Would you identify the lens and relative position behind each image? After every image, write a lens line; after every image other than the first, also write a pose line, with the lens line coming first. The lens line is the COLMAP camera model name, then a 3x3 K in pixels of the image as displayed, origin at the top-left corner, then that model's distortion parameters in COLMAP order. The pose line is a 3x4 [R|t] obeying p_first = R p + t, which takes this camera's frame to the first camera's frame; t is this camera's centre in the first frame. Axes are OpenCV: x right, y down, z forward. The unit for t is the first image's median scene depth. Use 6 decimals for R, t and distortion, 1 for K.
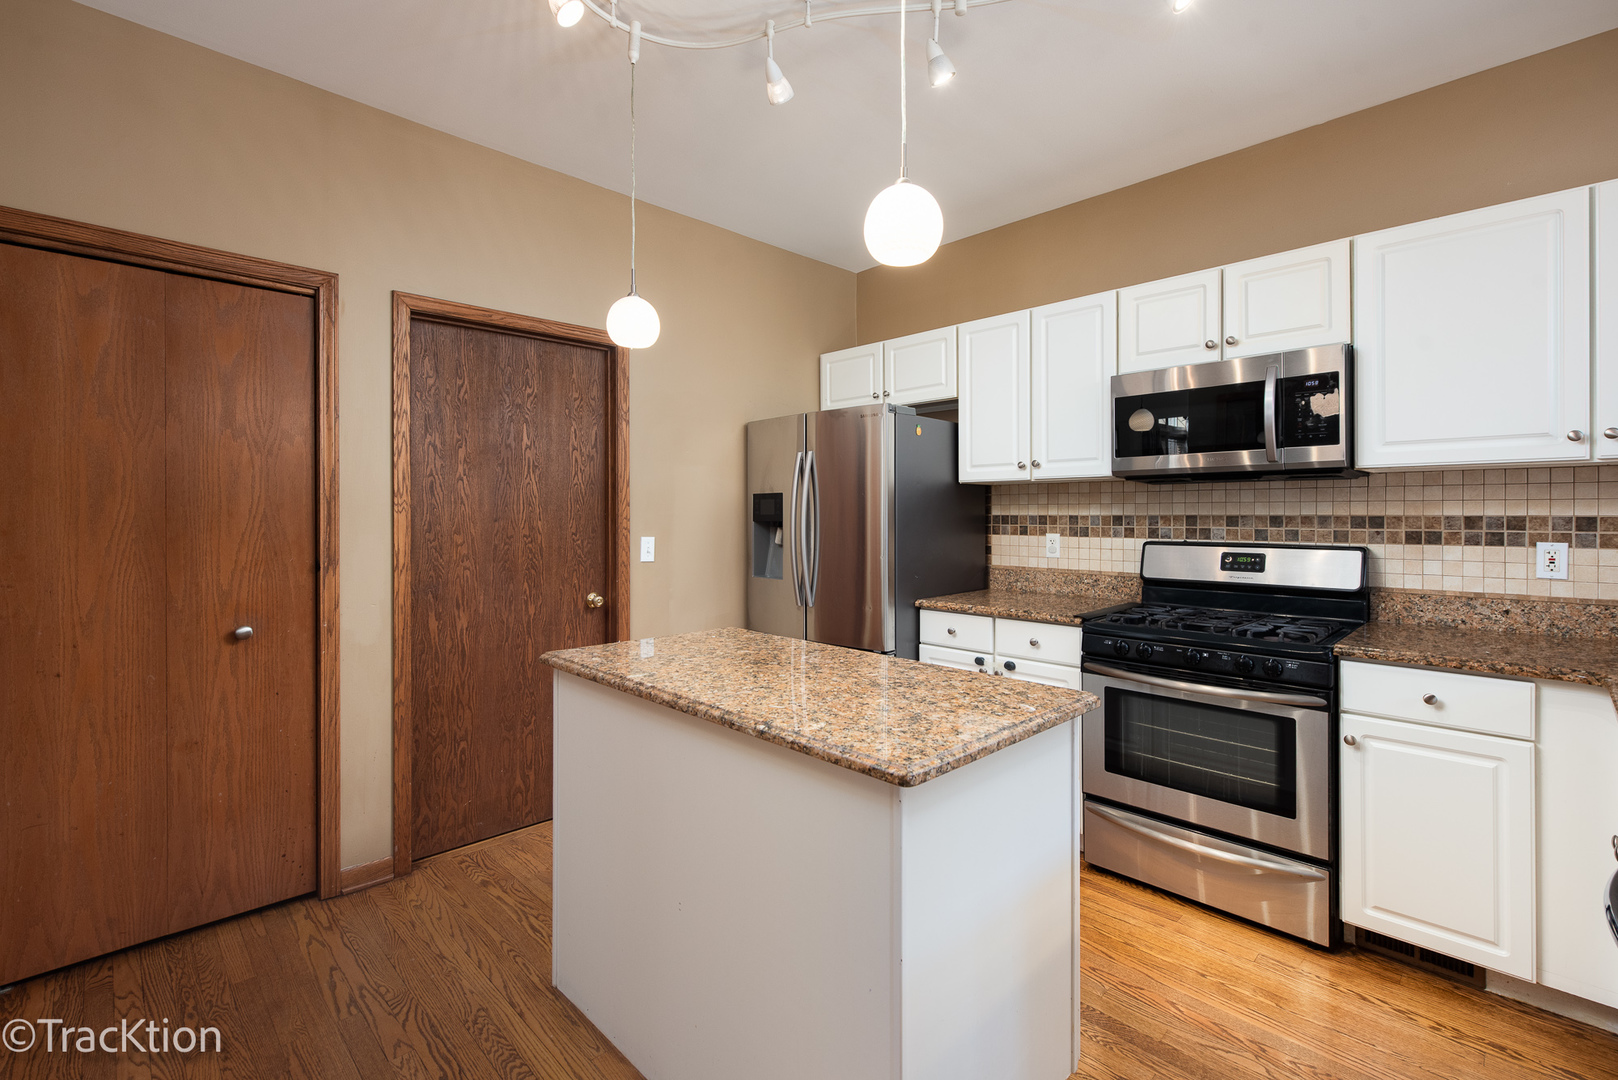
lens RADIAL K [[727.9, 0, 821.0], [0, 727.9, 511.2], [0, 0, 1]] dist [0.001886, -0.000509]
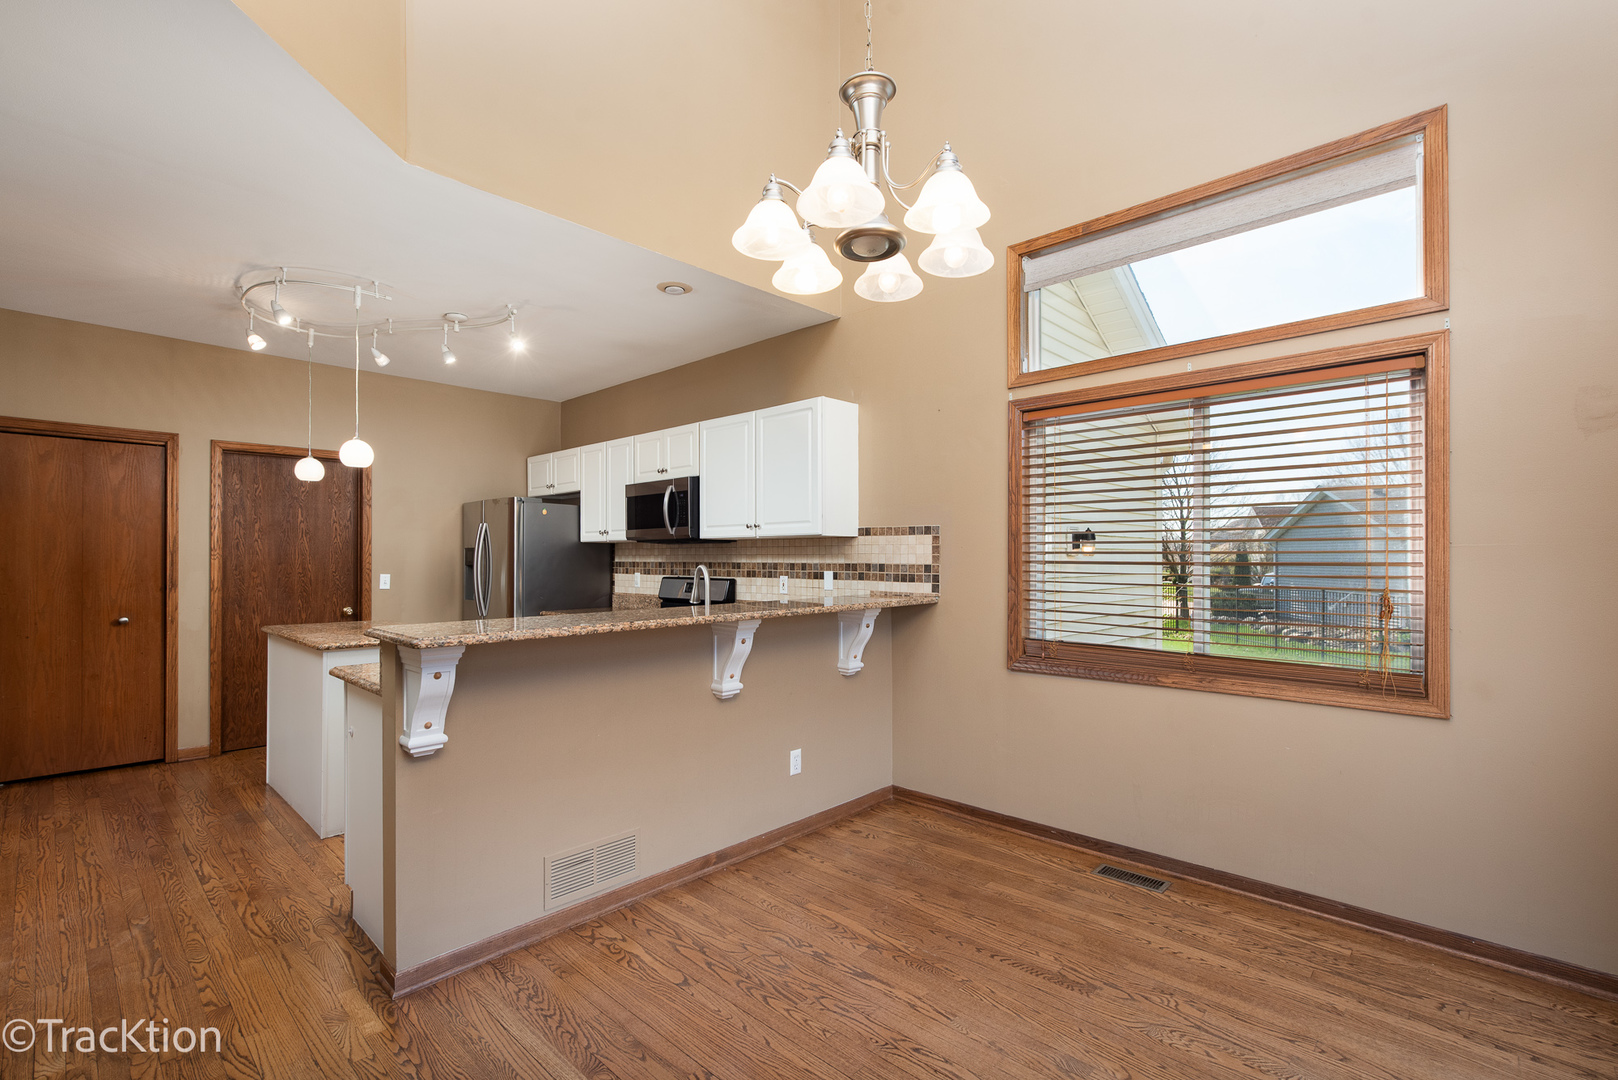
lens RADIAL K [[727.9, 0, 806.1], [0, 727.9, 554.1], [0, 0, 1]] dist [0.001886, -0.000509]
pose [[0.999573, 0.002724, 0.029084, 0.854076], [-0.002536, 0.999976, -0.006513, -0.003263], [-0.029101, 0.006436, 0.999556, -0.877890]]
